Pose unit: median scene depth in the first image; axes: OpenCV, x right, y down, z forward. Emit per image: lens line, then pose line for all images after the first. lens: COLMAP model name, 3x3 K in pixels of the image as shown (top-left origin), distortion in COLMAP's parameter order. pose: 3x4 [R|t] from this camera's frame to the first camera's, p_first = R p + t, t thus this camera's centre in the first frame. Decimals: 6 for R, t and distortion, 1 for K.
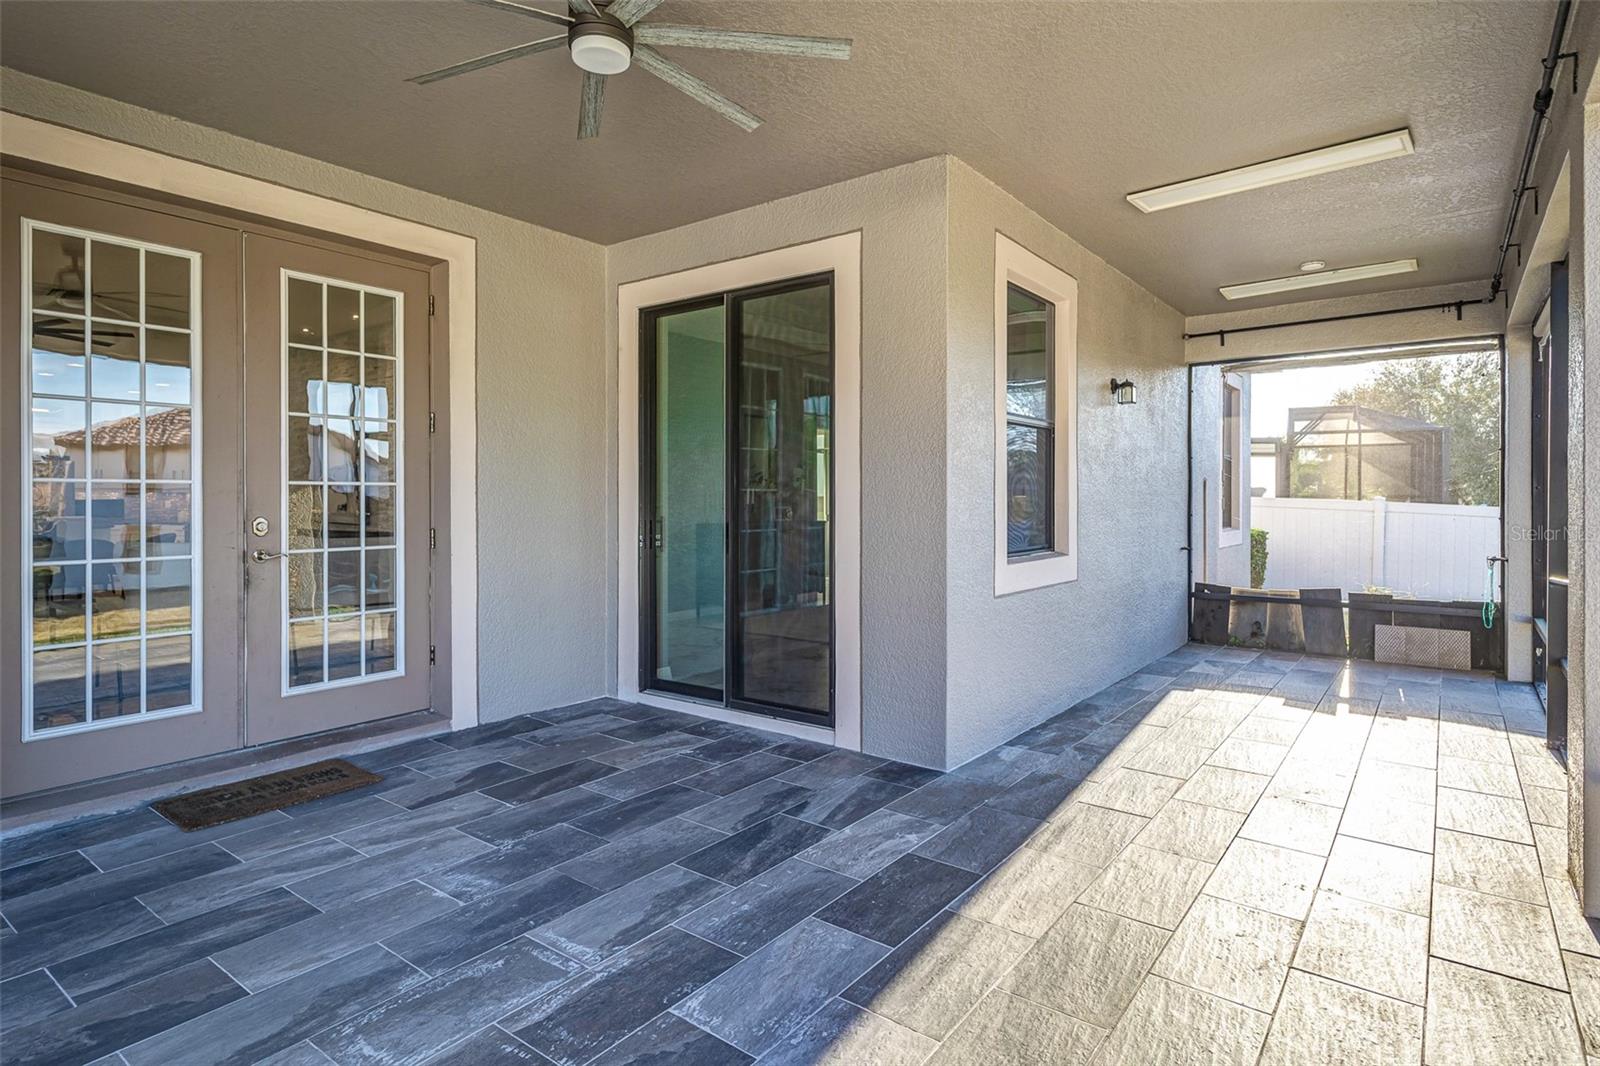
lens RADIAL K [[854.7, 0, 794.9], [0, 854.7, 498.7], [0, 0, 1]] dist [0.018800, -0.000003]
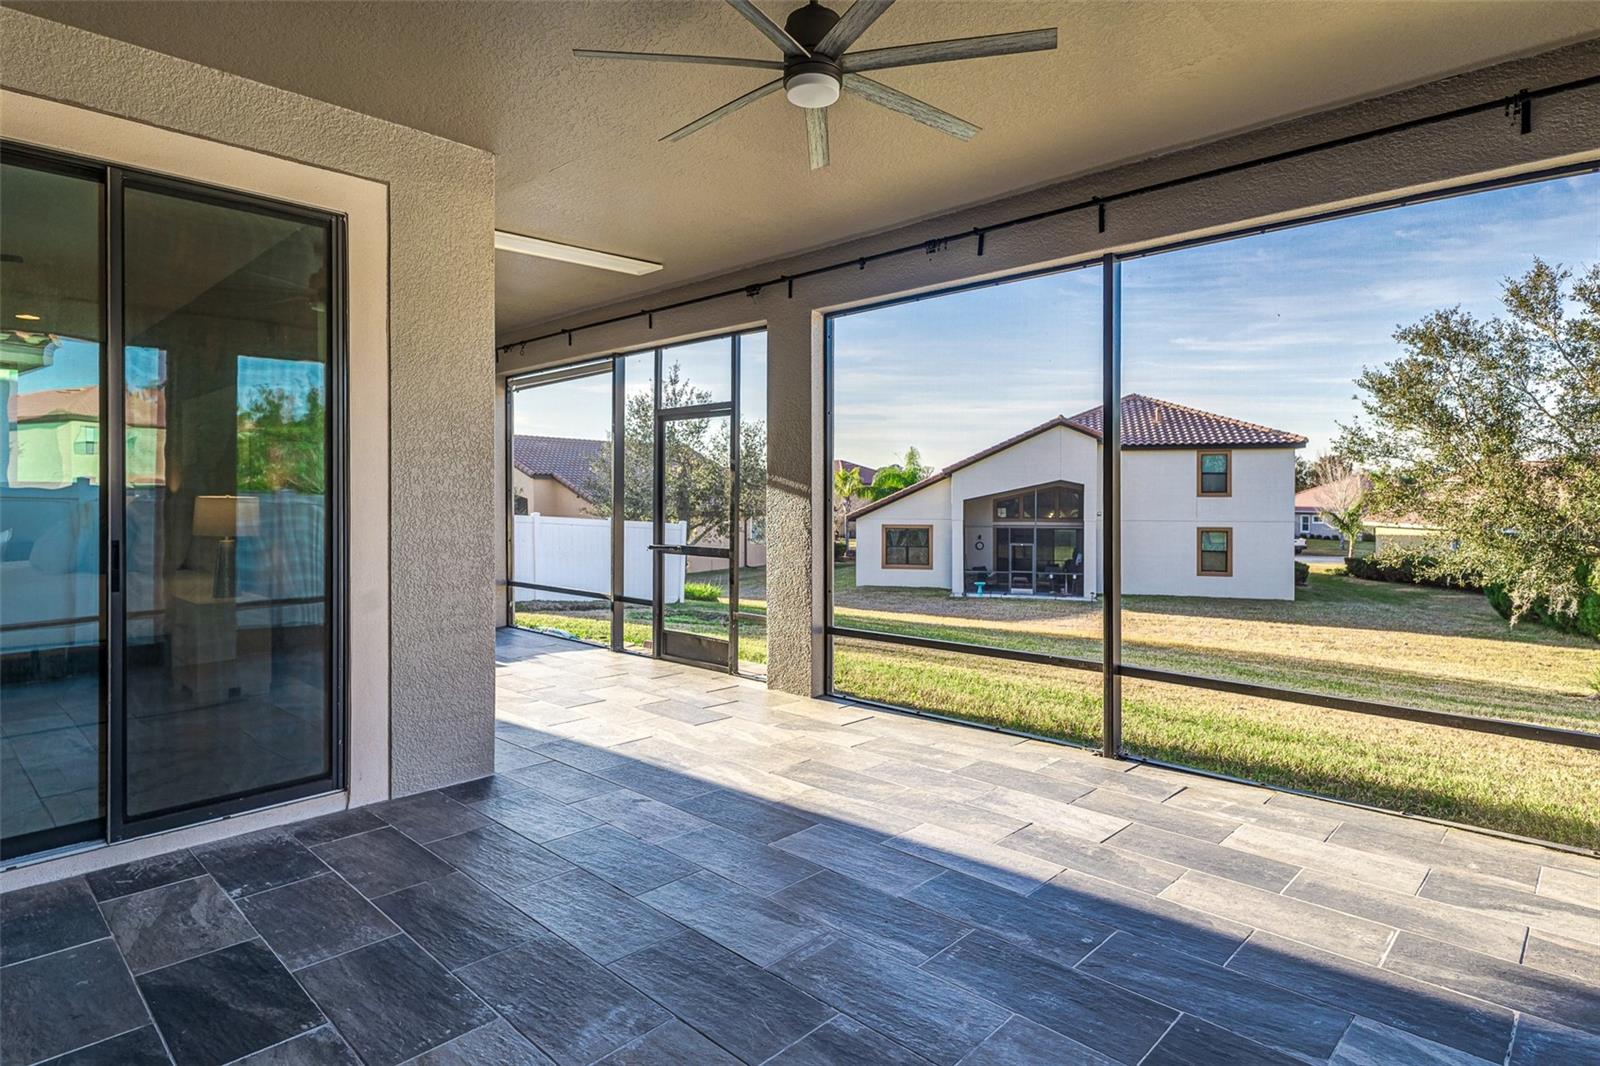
lens RADIAL K [[854.7, 0, 794.9], [0, 854.7, 498.7], [0, 0, 1]] dist [0.018800, -0.000003]
pose [[0.120618, -0.005192, 0.992685, -0.813399], [0.001365, 0.999986, 0.005064, -0.006800], [-0.992698, 0.000745, 0.120623, 0.560558]]
